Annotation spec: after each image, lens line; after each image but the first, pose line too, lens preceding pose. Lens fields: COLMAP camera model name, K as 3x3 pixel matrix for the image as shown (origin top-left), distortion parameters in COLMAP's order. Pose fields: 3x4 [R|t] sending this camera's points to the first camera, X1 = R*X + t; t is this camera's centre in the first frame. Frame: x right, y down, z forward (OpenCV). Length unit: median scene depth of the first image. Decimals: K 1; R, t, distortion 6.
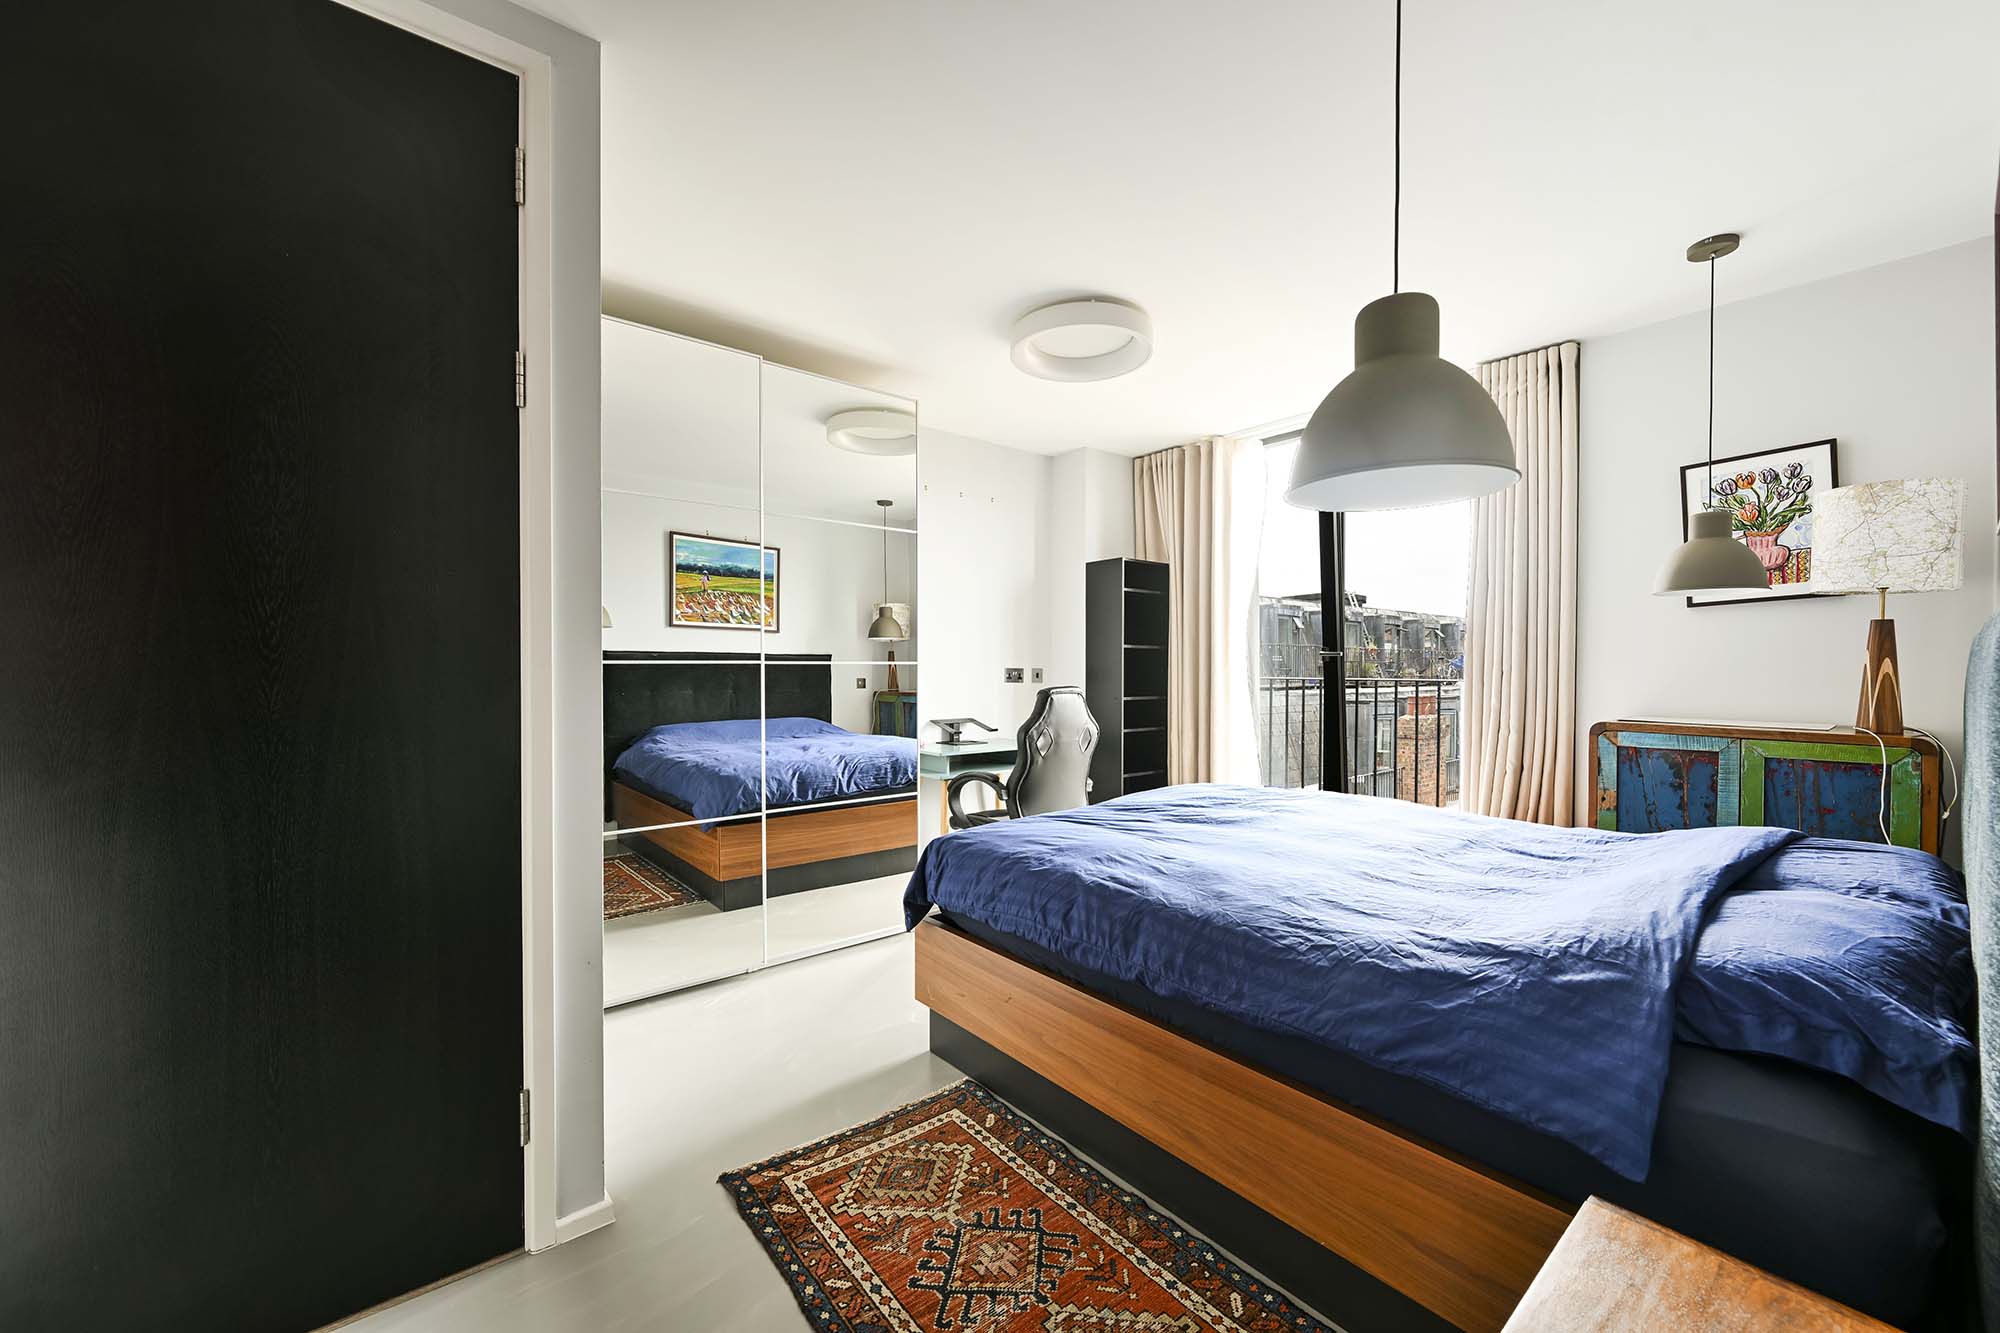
lens RADIAL K [[780.4, 0, 1006.1], [0, 780.4, 669.0], [0, 0, 1]] dist [-0.002555, 0.000735]
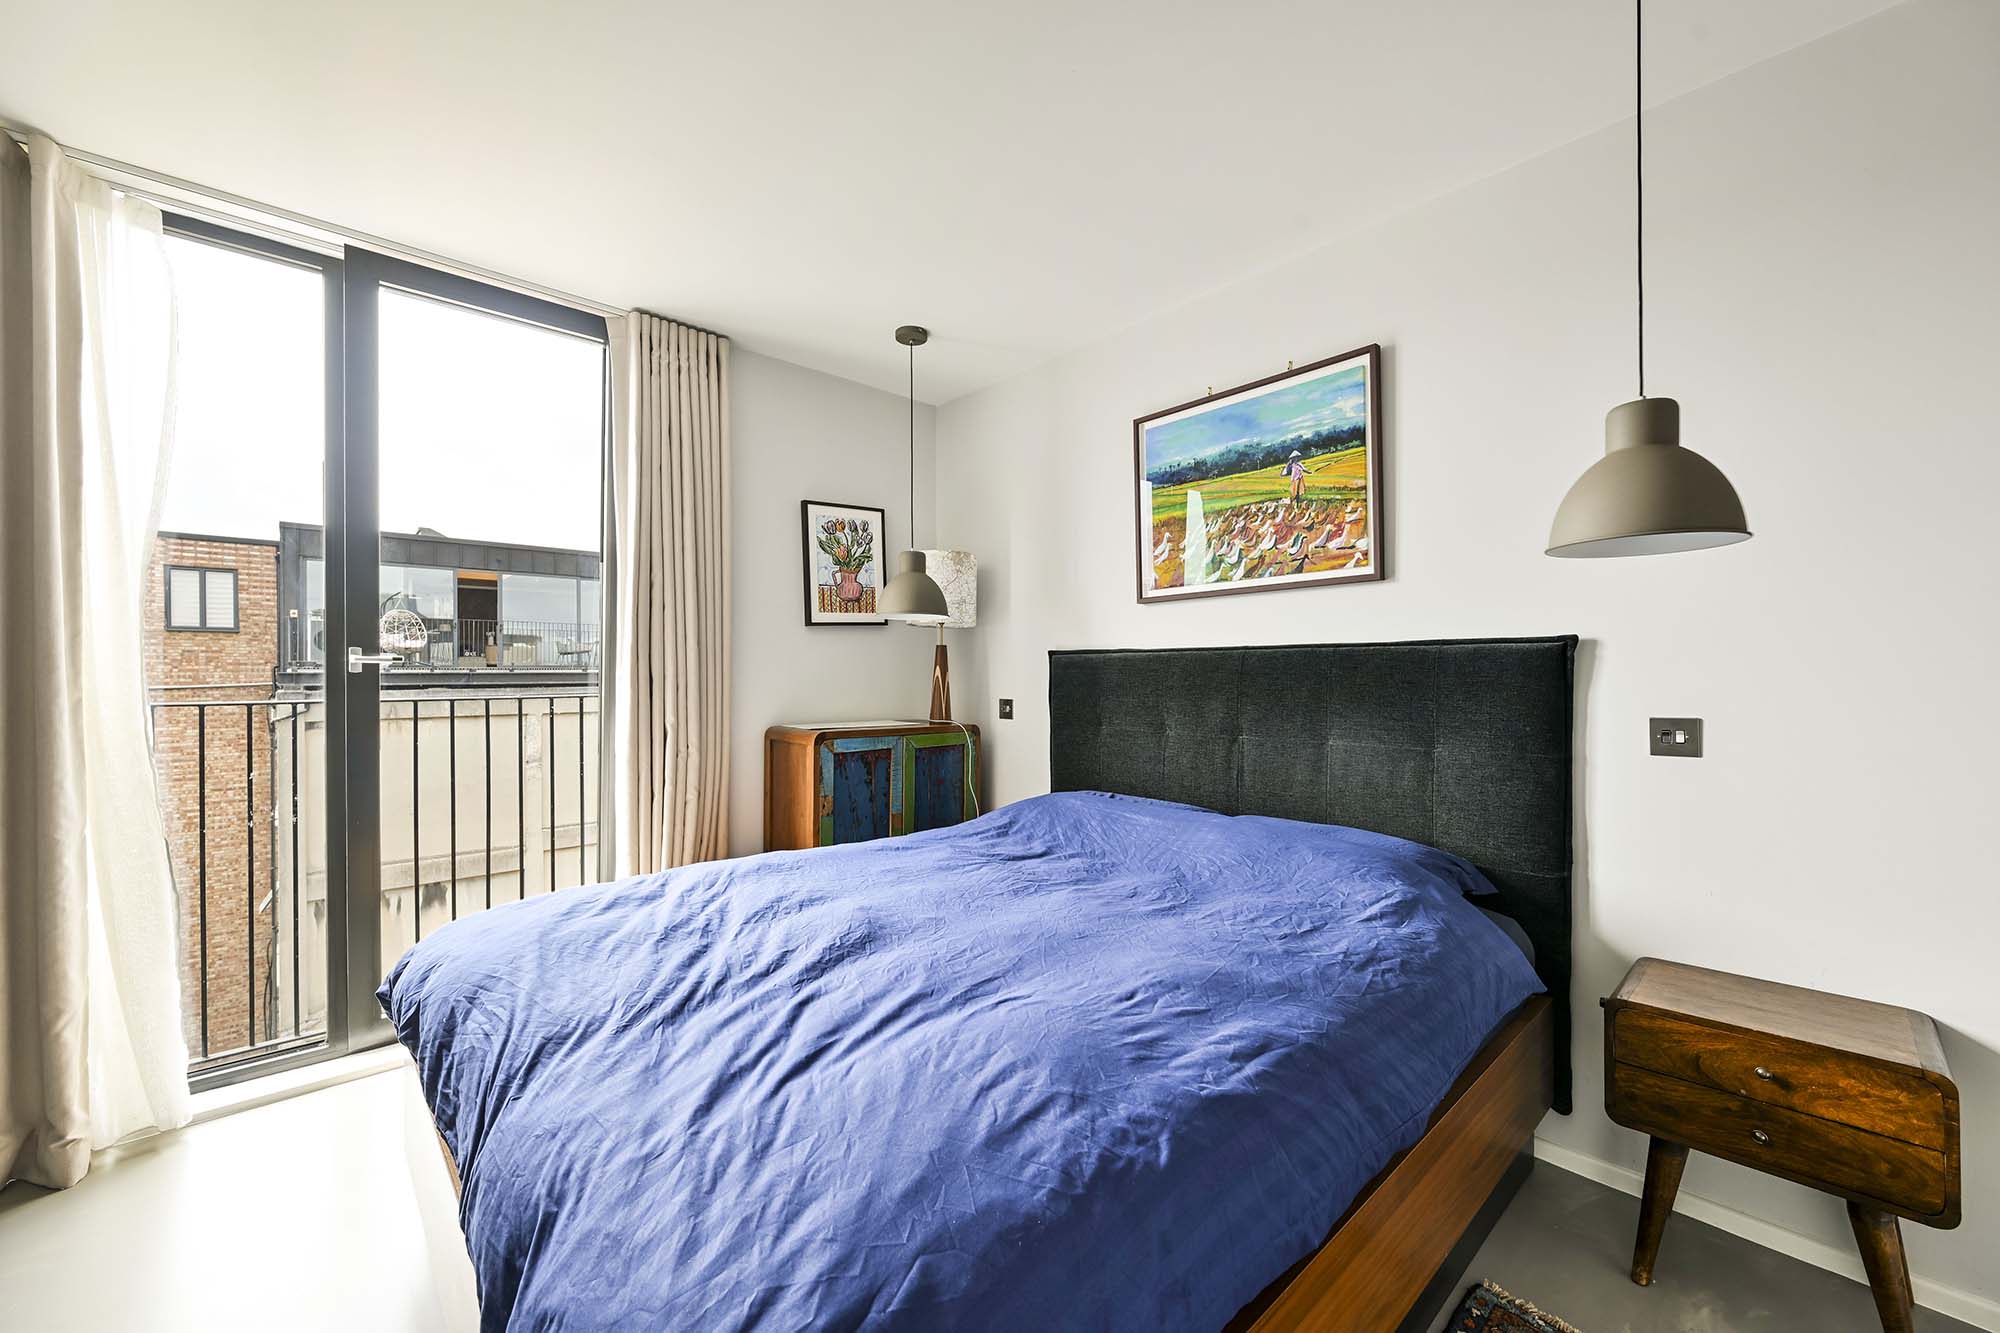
lens RADIAL K [[780.4, 0, 1006.7], [0, 780.4, 673.2], [0, 0, 1]] dist [-0.002555, 0.000735]
pose [[-0.054261, -0.004286, 0.998518, -0.337341], [0.006096, 0.999971, 0.004623, -0.016286], [-0.998508, 0.006338, -0.054233, 0.940441]]
